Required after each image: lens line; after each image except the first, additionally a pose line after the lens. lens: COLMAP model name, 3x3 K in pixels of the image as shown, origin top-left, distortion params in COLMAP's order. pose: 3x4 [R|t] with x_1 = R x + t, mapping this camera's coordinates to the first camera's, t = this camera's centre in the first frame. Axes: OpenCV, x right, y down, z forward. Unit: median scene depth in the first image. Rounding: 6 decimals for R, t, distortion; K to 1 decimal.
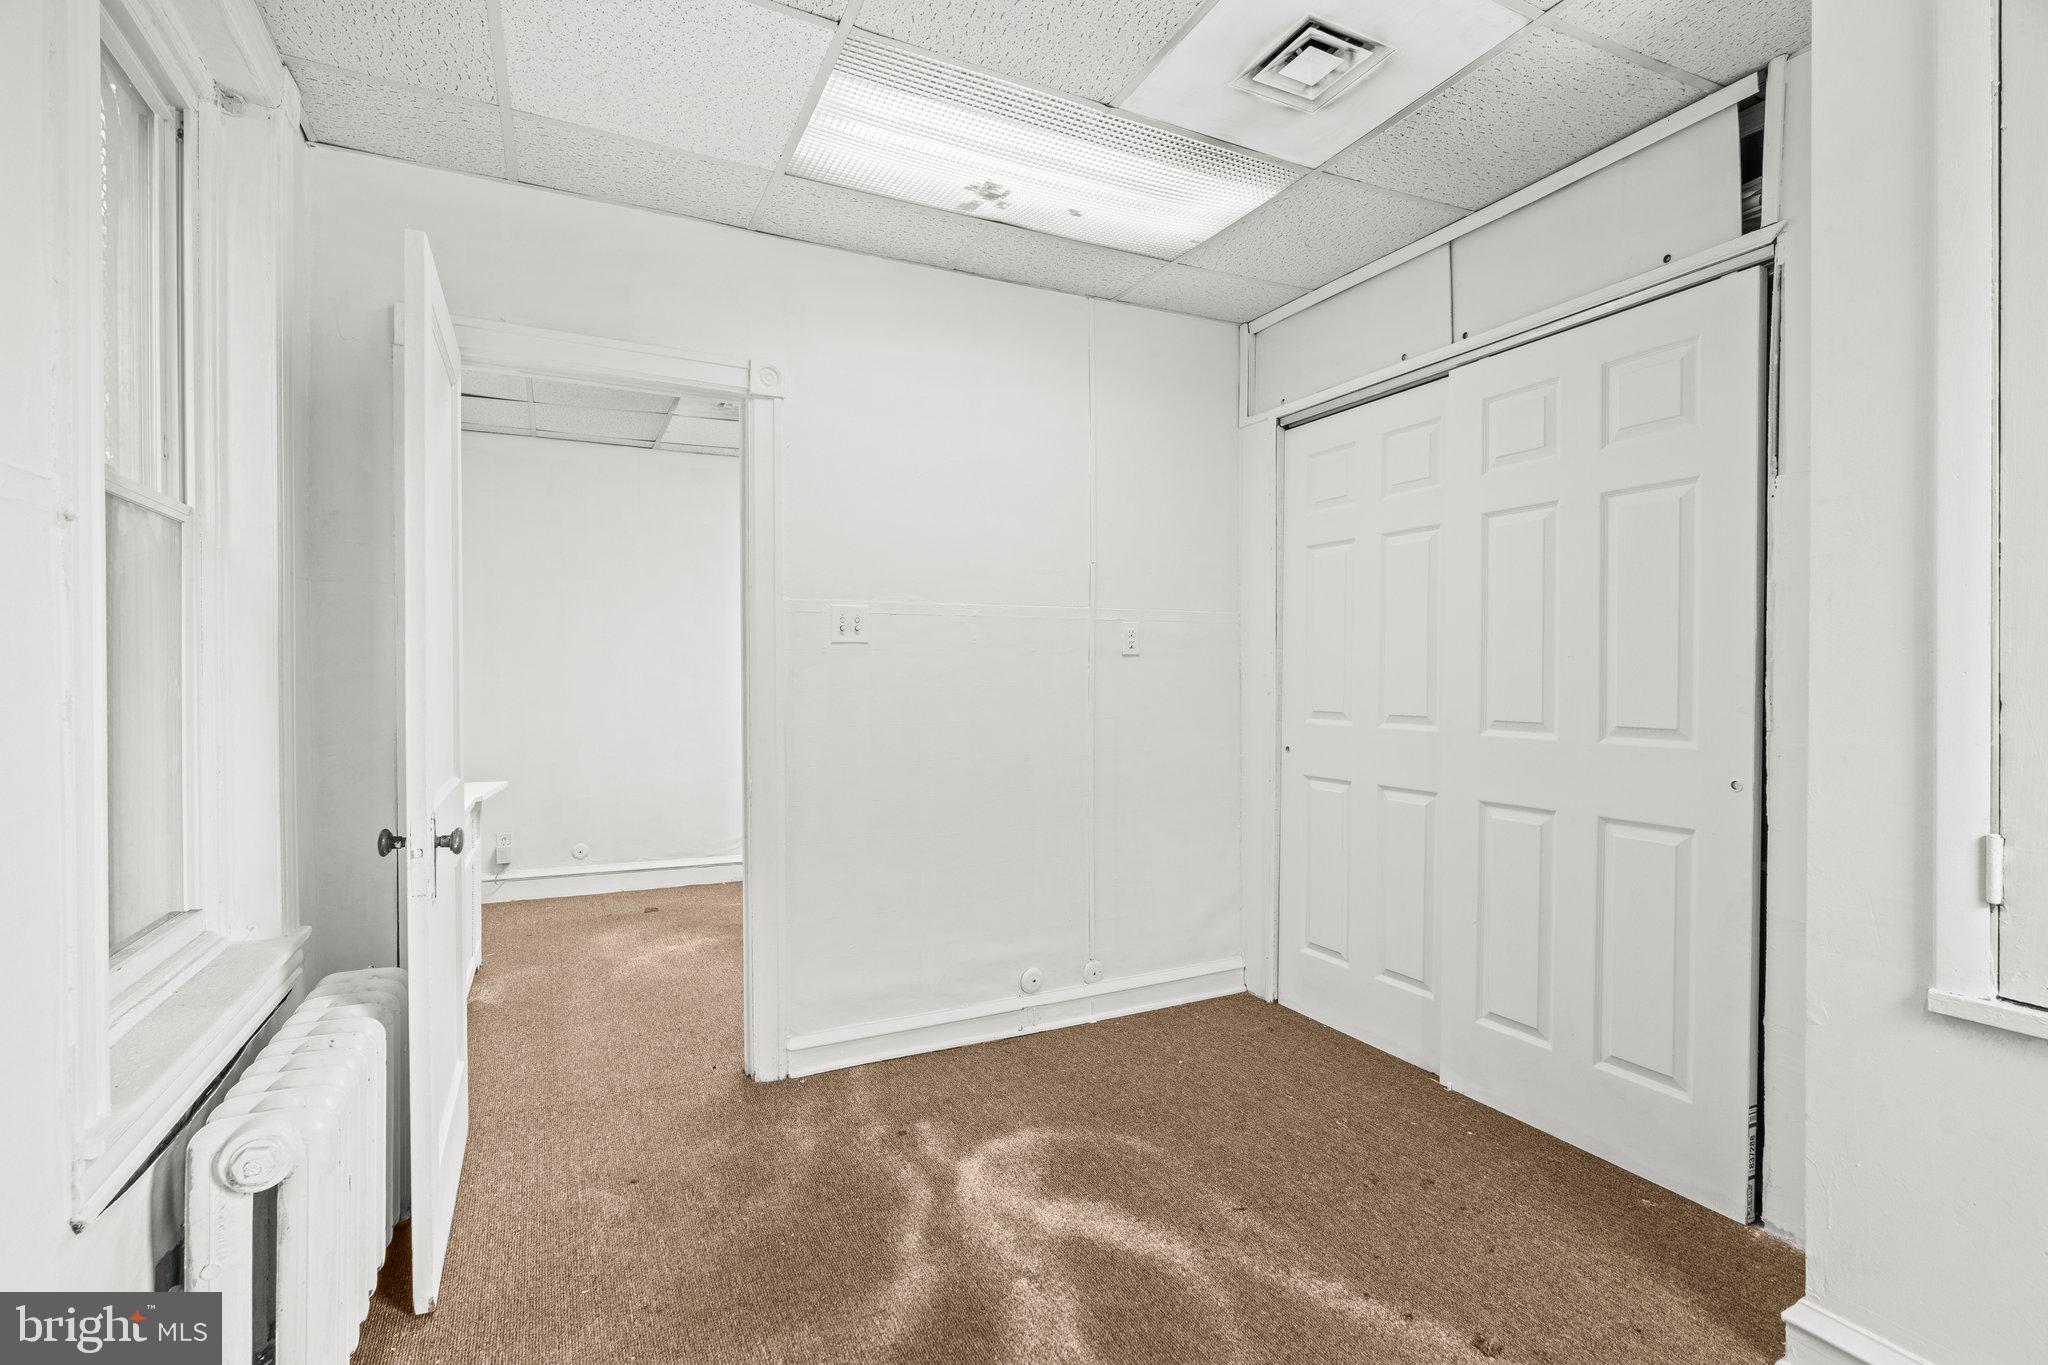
lens RADIAL K [[941.3, 0, 1004.7], [0, 941.3, 686.9], [0, 0, 1]] dist [0.000369, 0.000263]
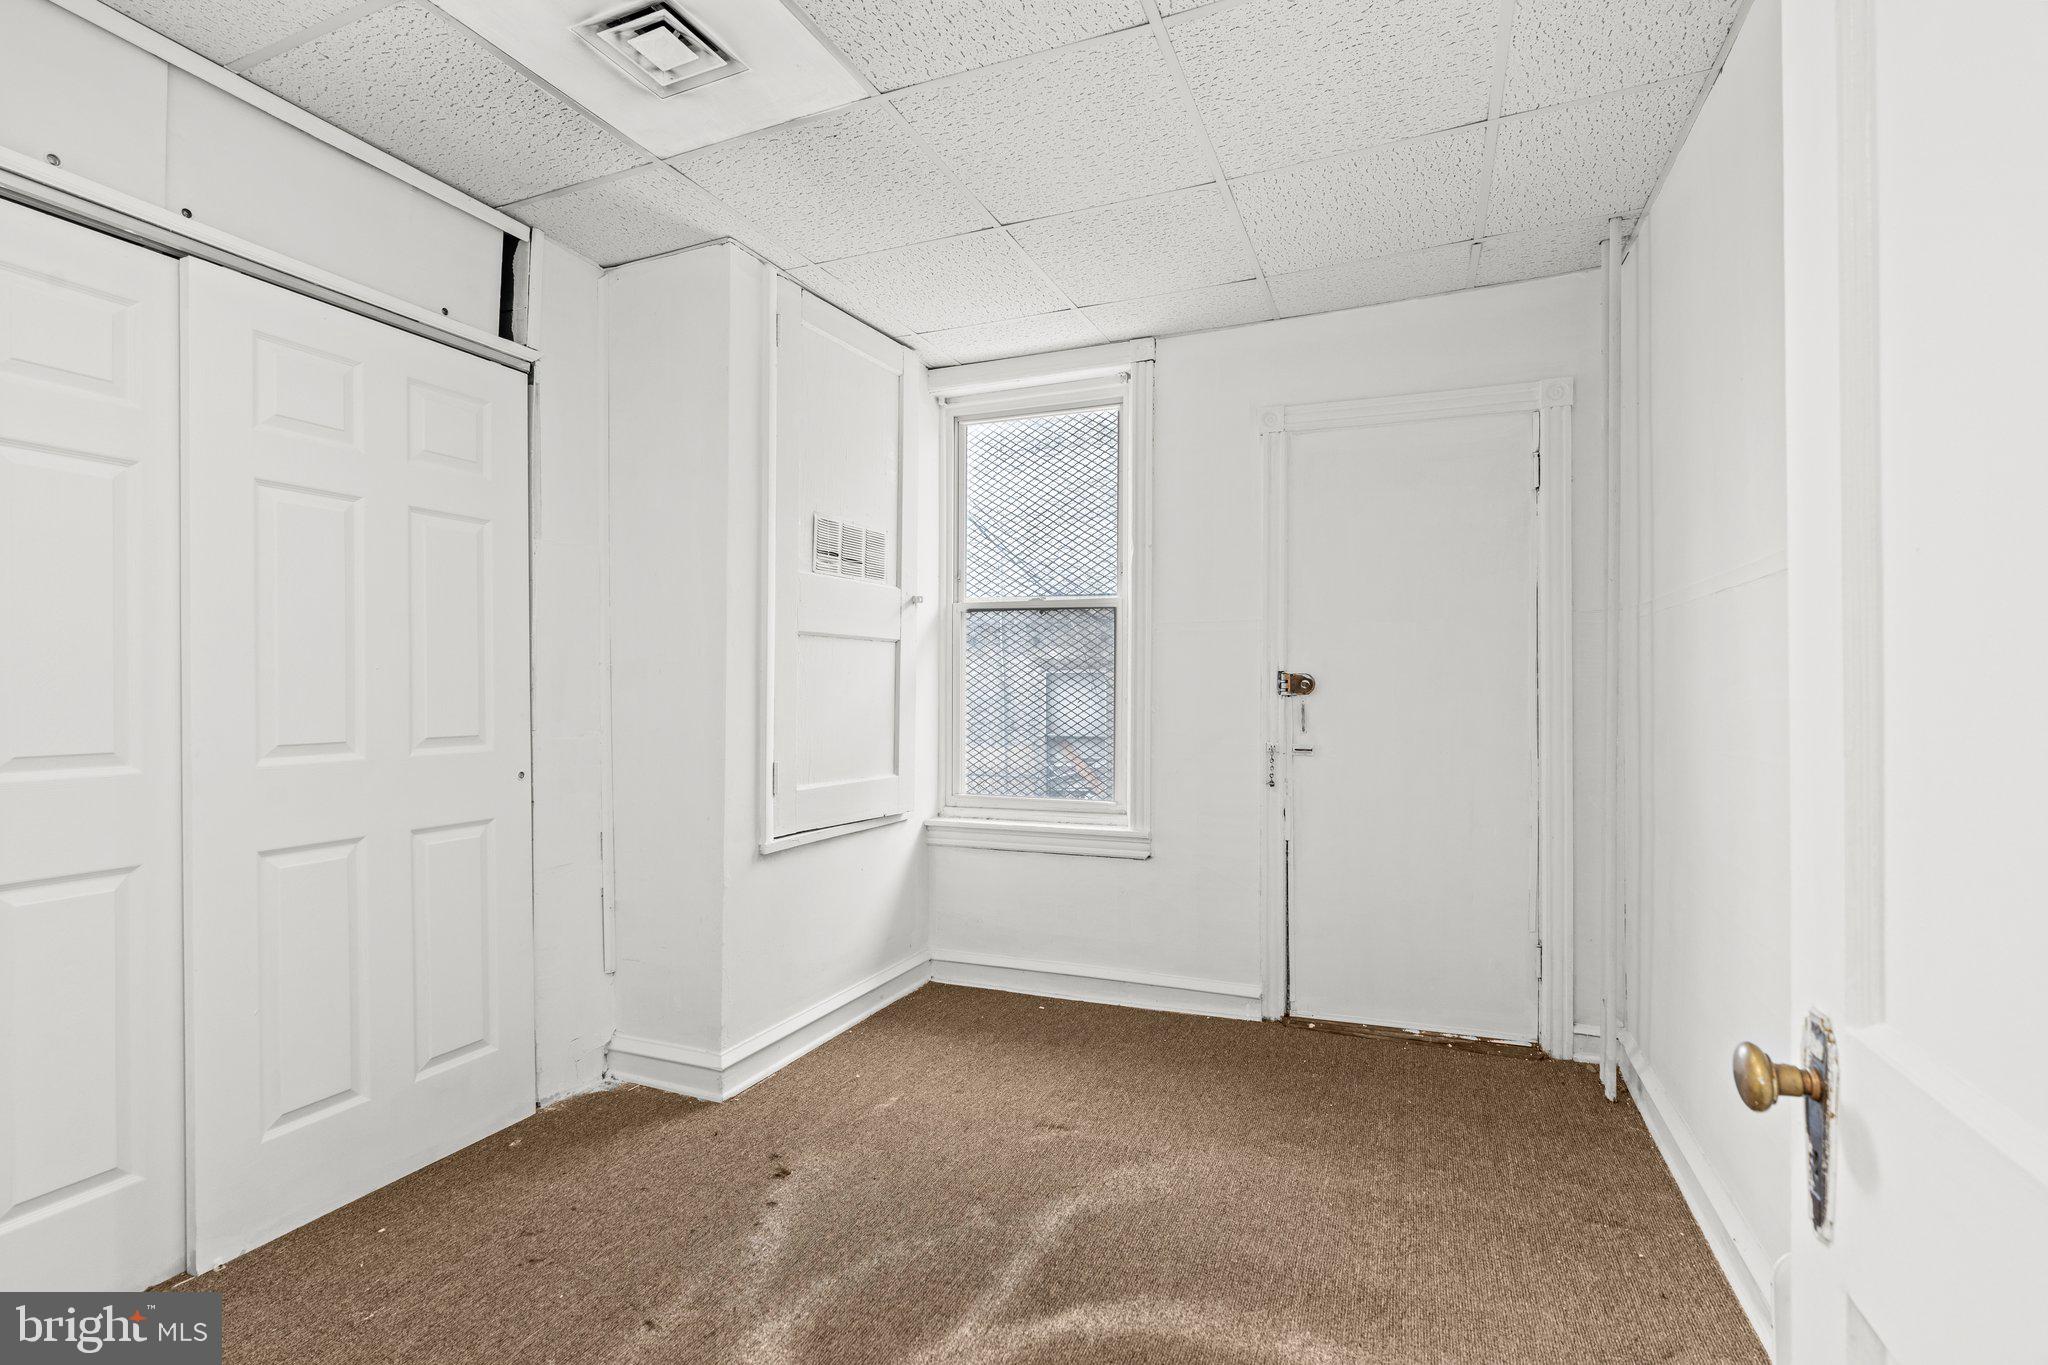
lens RADIAL K [[941.3, 0, 1009.9], [0, 941.3, 679.6], [0, 0, 1]] dist [0.000369, 0.000263]
pose [[-0.657125, 0.004992, 0.753765, -0.617174], [0.008597, 0.999963, 0.000872, -0.019170], [-0.753733, 0.007053, -0.657143, 1.350409]]
